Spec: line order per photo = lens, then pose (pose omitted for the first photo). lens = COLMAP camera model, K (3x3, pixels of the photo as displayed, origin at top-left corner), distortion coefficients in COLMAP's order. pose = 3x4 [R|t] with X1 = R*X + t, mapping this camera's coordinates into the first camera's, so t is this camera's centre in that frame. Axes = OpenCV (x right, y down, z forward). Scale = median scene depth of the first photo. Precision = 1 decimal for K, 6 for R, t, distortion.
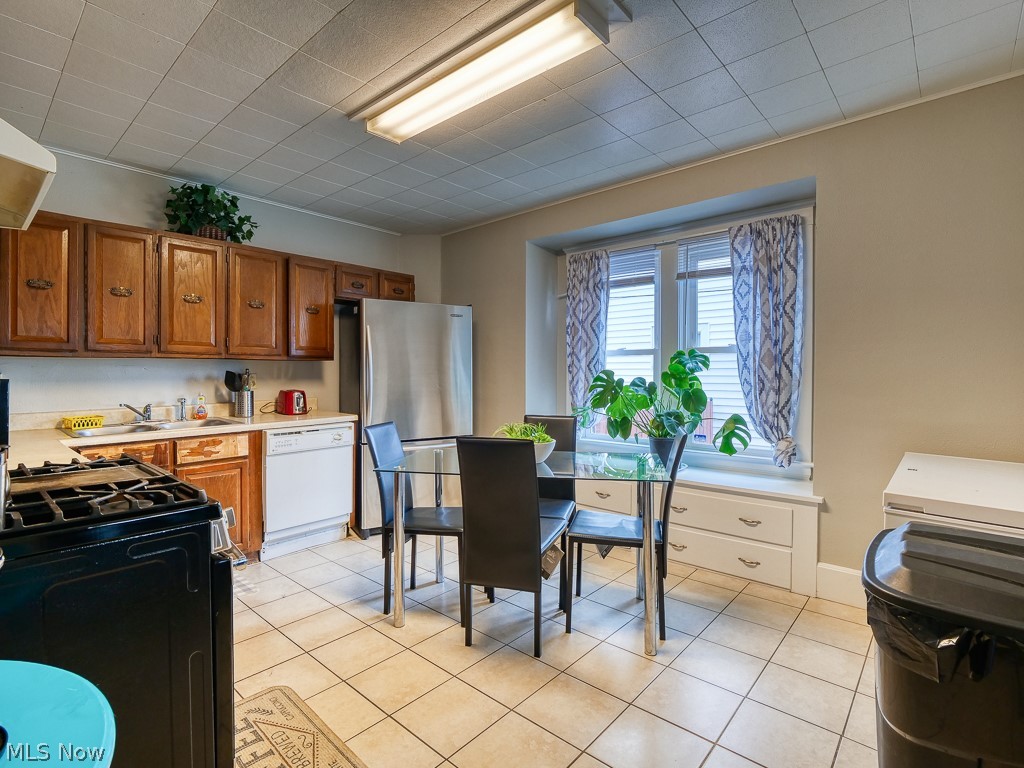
lens RADIAL K [[501.3, 0, 515.6], [0, 501.3, 379.0], [0, 0, 1]] dist [-0.019410, 0.002269]
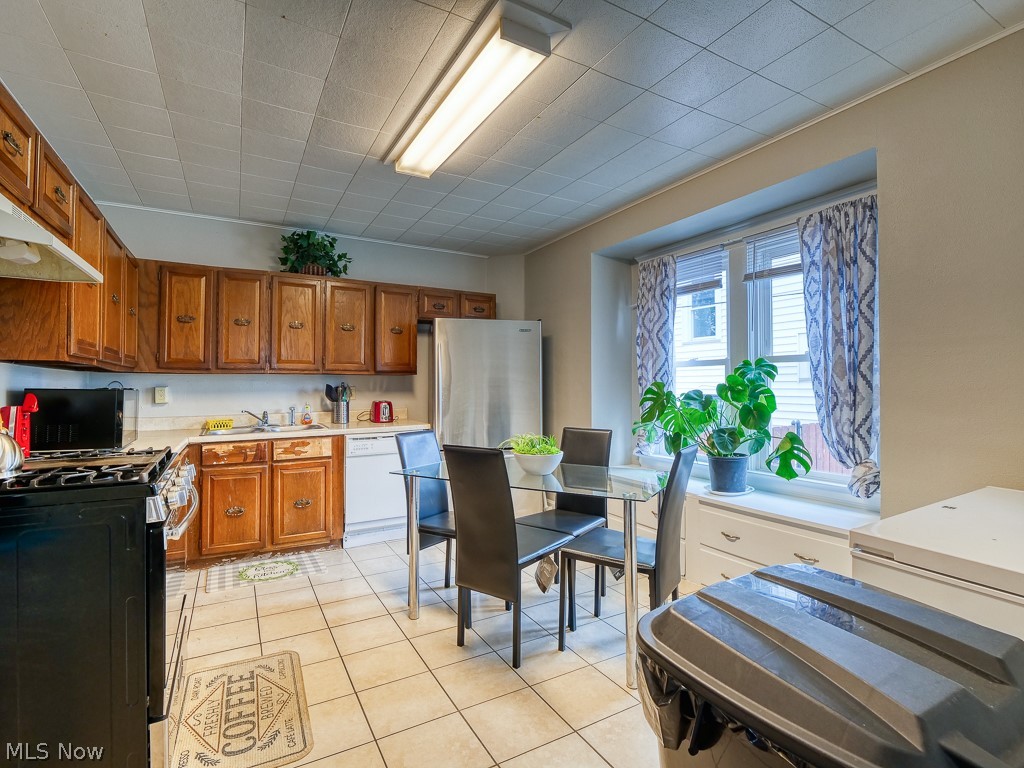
lens RADIAL K [[501.3, 0, 528.8], [0, 501.3, 378.0], [0, 0, 1]] dist [-0.019410, 0.002269]
pose [[0.946248, -0.007451, -0.323355, 0.281286], [-0.002156, 0.999567, -0.029344, 0.002922], [0.323434, 0.028464, 0.945823, 0.031084]]
